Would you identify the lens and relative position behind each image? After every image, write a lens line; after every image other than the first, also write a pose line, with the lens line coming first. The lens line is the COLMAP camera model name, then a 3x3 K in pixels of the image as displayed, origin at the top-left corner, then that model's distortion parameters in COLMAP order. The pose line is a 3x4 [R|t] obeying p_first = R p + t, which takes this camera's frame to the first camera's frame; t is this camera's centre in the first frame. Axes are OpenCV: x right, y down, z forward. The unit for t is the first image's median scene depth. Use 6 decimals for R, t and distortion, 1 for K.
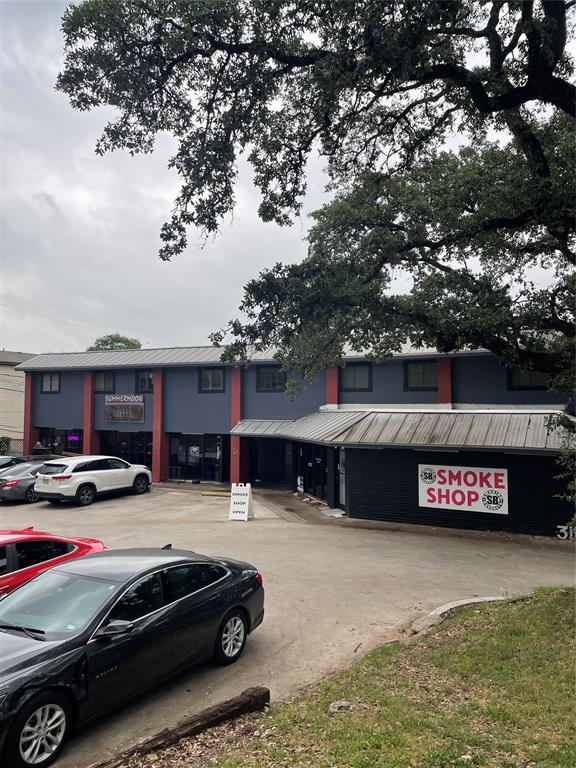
lens RADIAL K [[581.4, 0, 287.8], [0, 581.4, 383.7], [0, 0, 1]] dist [0.045255, 0.001348]
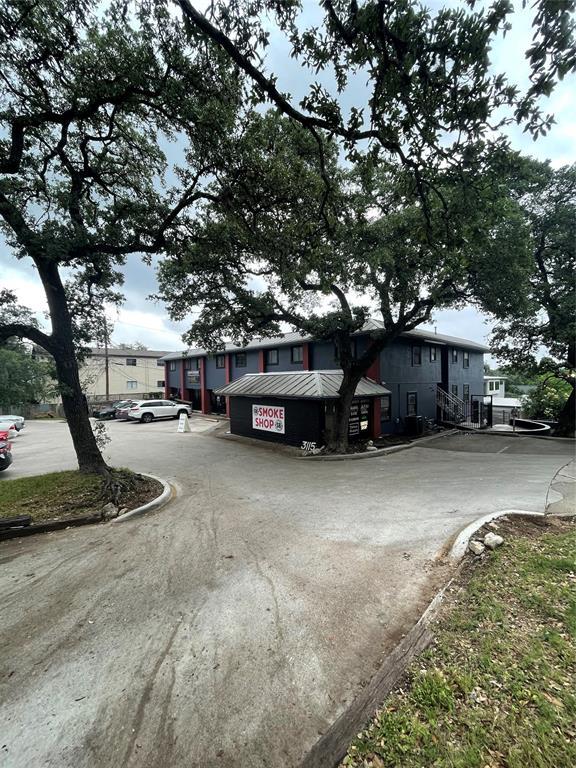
lens RADIAL K [[311.2, 0, 288.0], [0, 311.2, 383.6], [0, 0, 1]] dist [0.001058, 0.000522]
pose [[0.940932, -0.010131, -0.338444, 0.650406], [0.028445, 0.998384, 0.049196, 0.032812], [0.337399, -0.055917, 0.939700, 0.160809]]
